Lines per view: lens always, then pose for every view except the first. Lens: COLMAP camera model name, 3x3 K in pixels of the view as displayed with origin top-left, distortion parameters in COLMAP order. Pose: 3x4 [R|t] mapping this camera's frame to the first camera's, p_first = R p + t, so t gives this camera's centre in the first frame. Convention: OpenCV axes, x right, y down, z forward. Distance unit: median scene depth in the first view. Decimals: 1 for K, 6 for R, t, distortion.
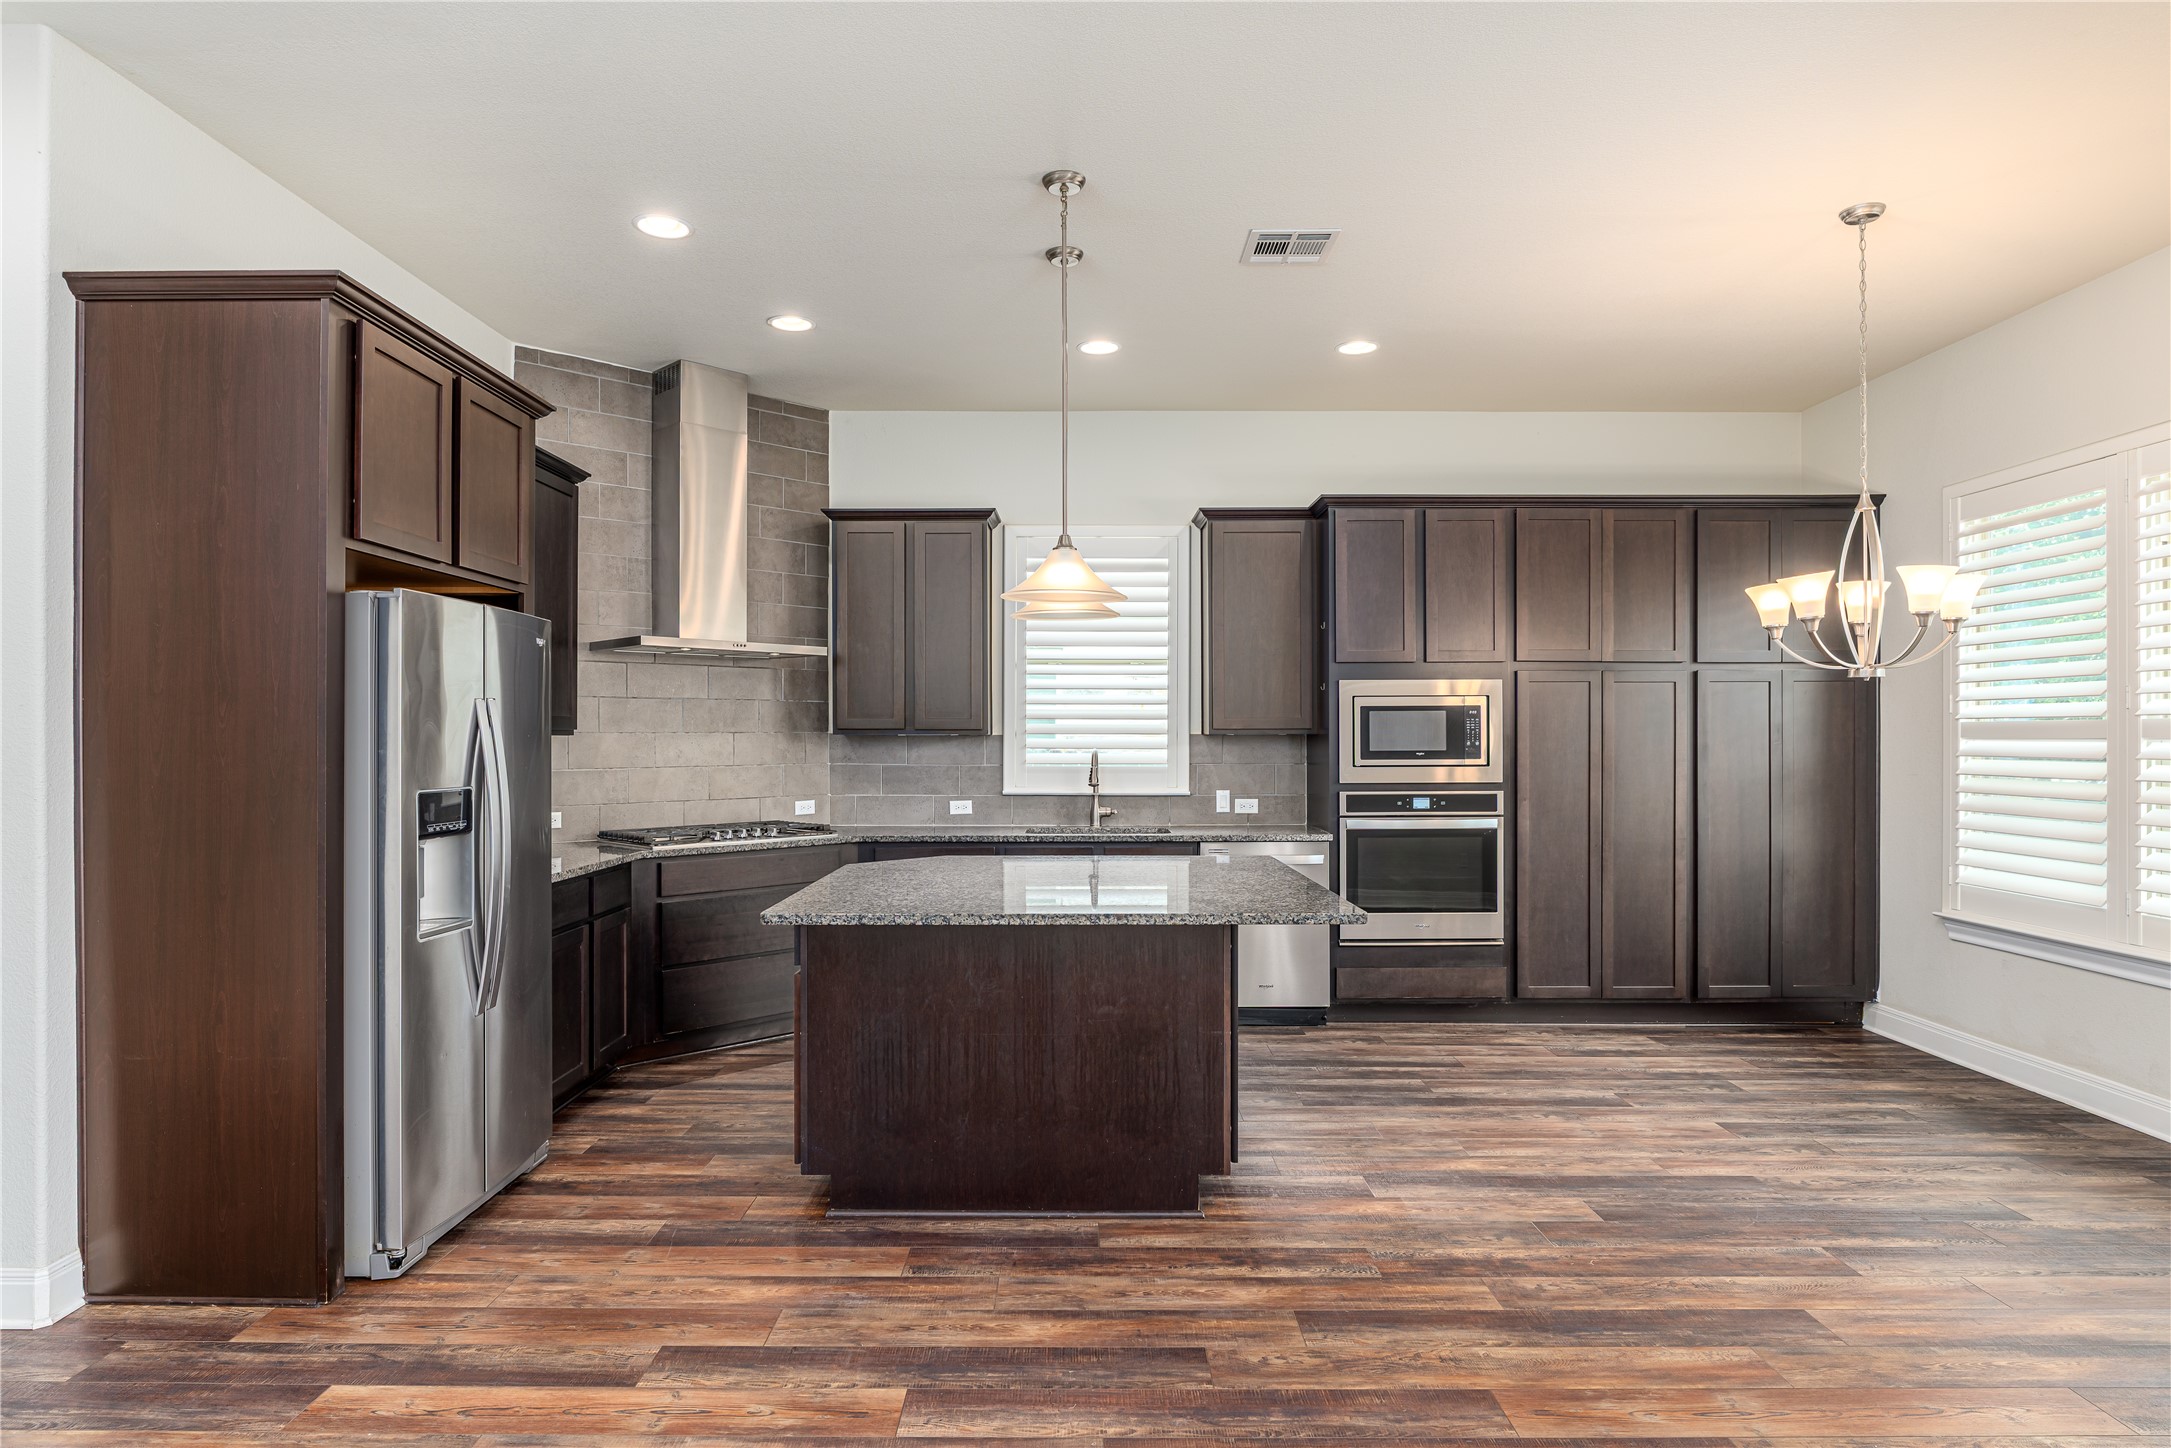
lens RADIAL K [[1241.9, 0, 1088.1], [0, 1241.9, 735.0], [0, 0, 1]] dist [-0.006344, 0.000536]
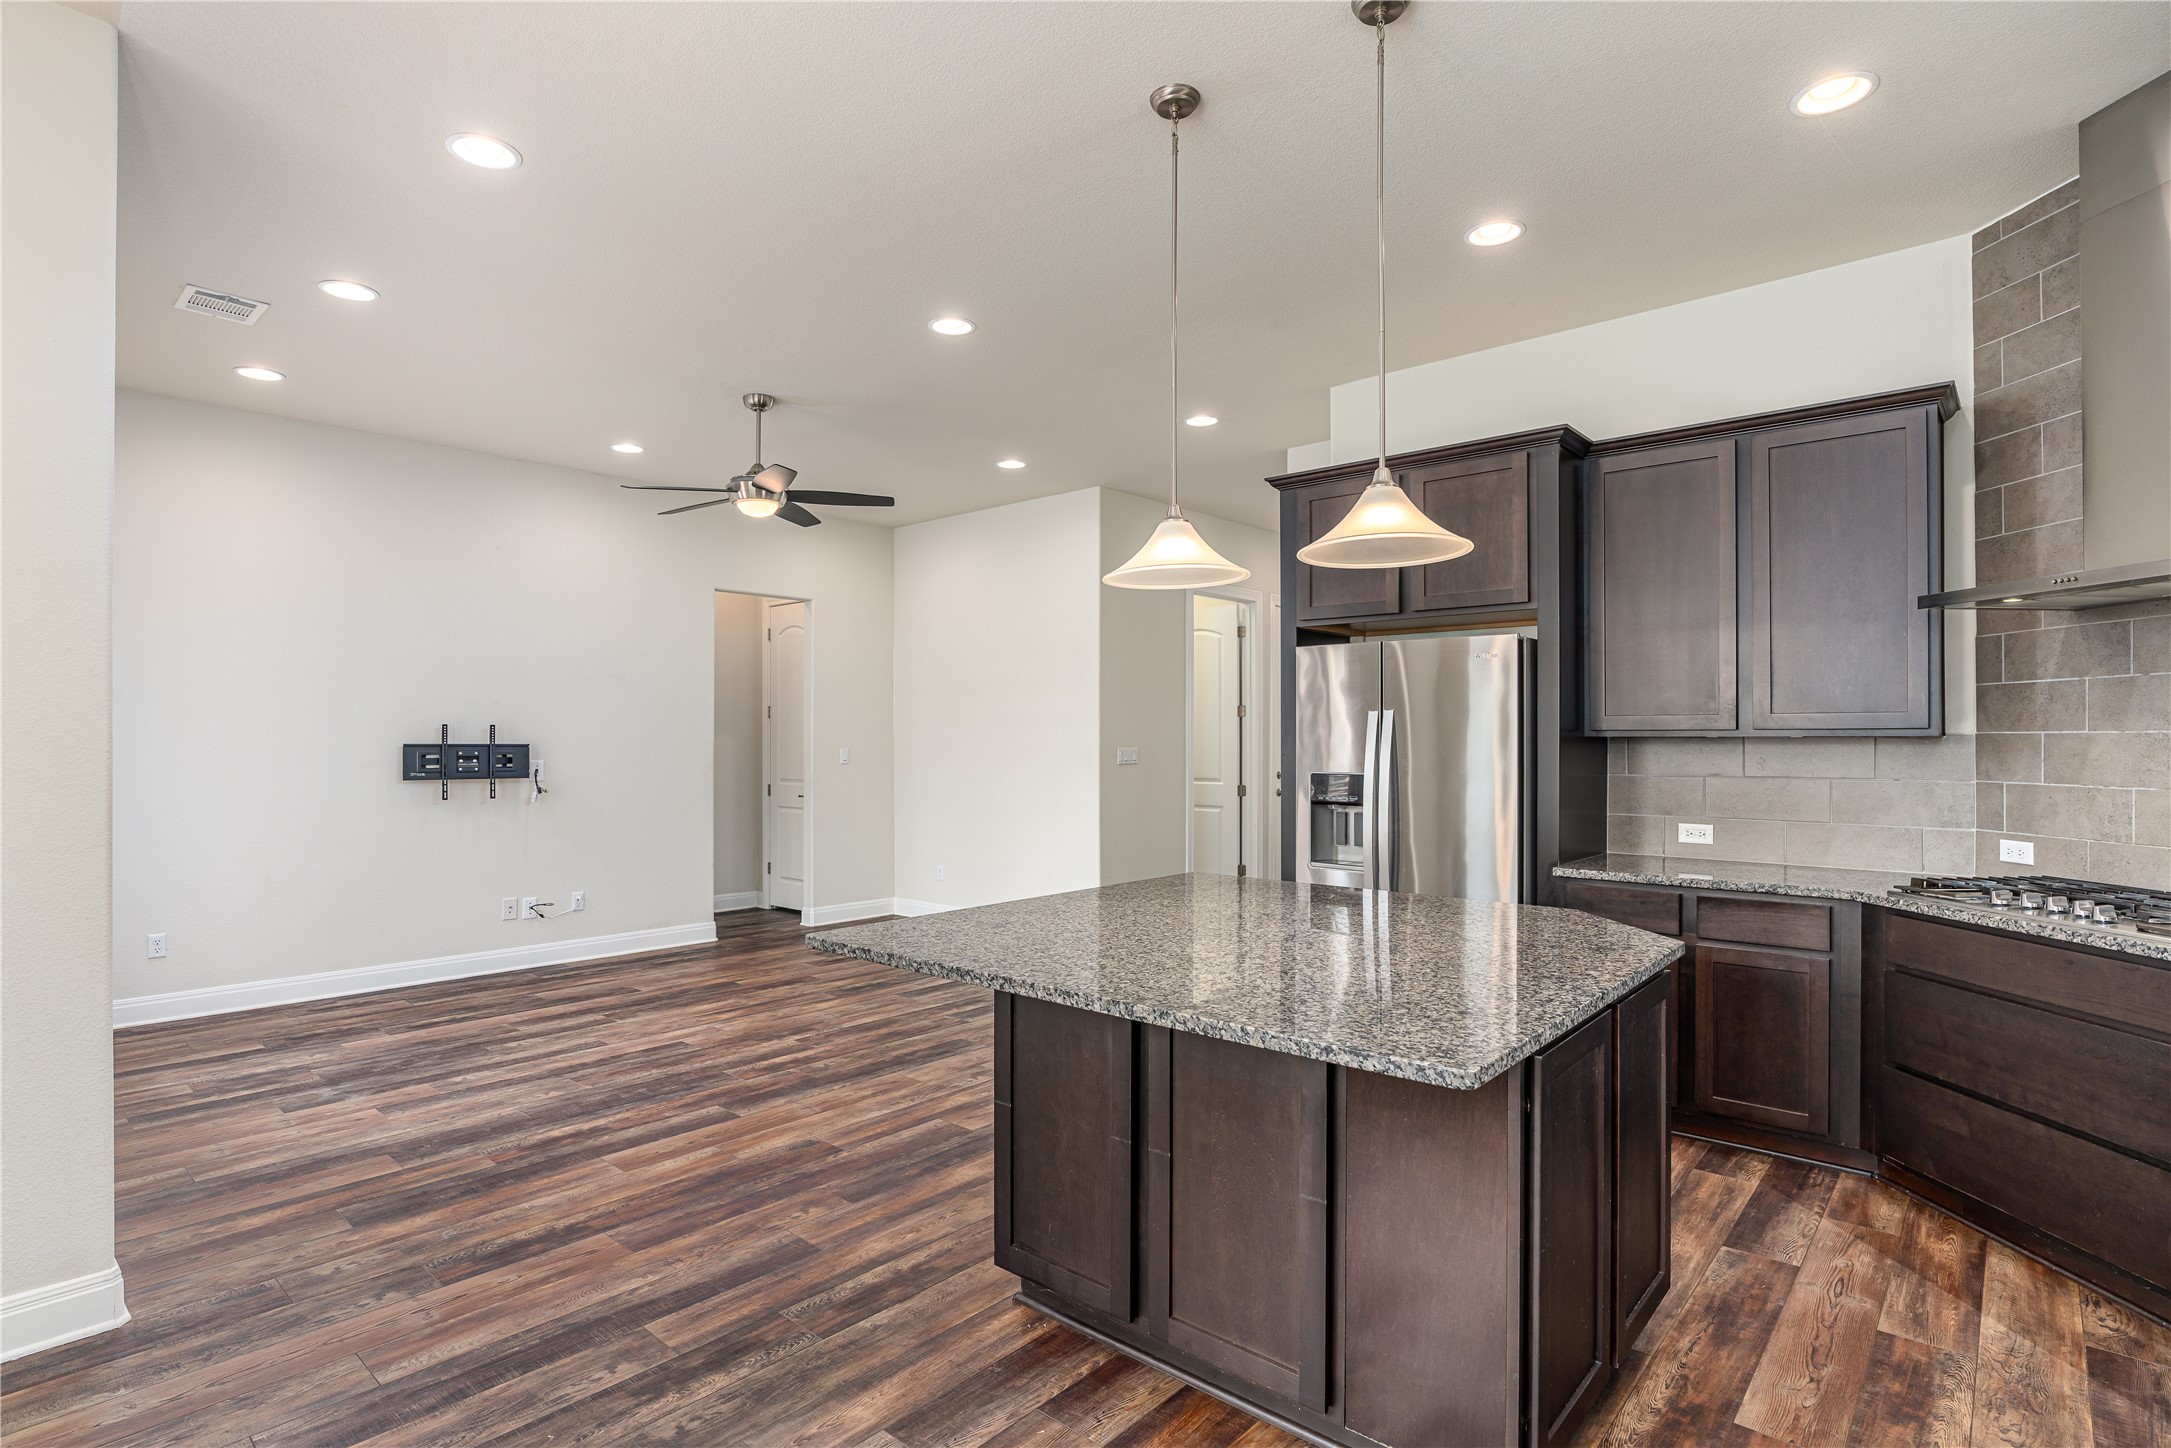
lens RADIAL K [[1099.8, 0, 1084.6], [0, 1099.8, 731.1], [0, 0, 1]] dist [-0.001785, 0.000414]
pose [[-0.671421, -0.000313, -0.741076, 0.399106], [0.004189, 0.999982, -0.004218, -0.002003], [0.741064, -0.005936, -0.671408, 0.987530]]
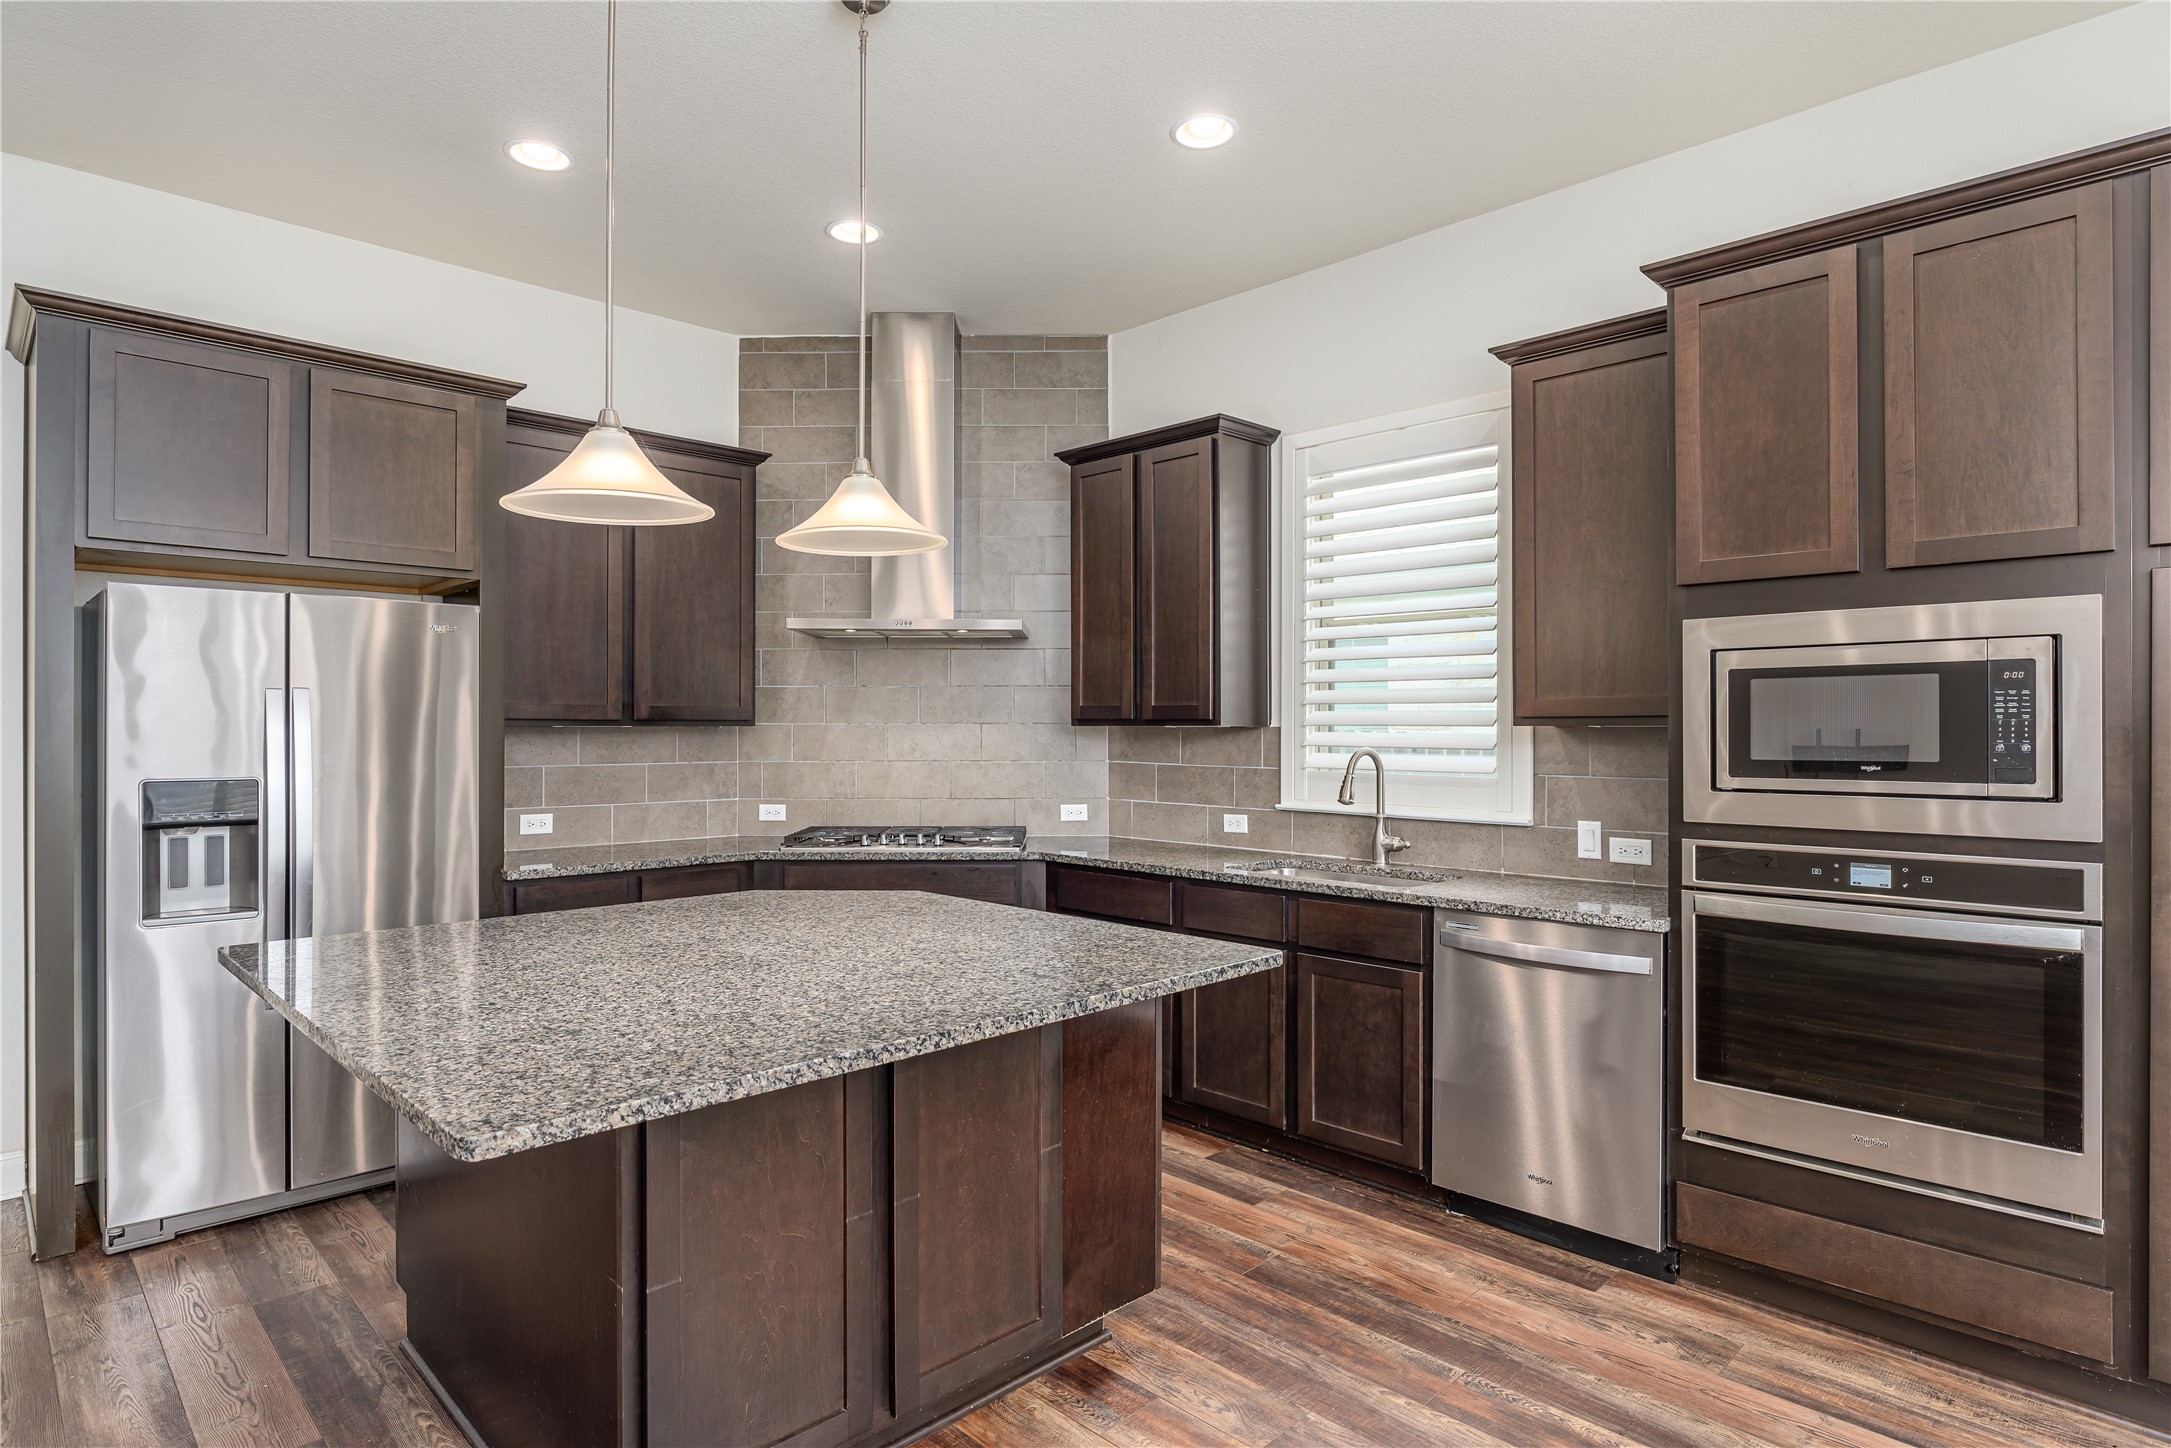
lens RADIAL K [[1179.5, 0, 1026.5], [0, 1179.5, 727.0], [0, 0, 1]] dist [-0.005046, -0.001799]
pose [[0.698807, 0.001532, -0.715309, 0.362215], [-0.001652, 0.999998, 0.000528, 0.000005], [0.715309, 0.000813, 0.698808, 0.470133]]
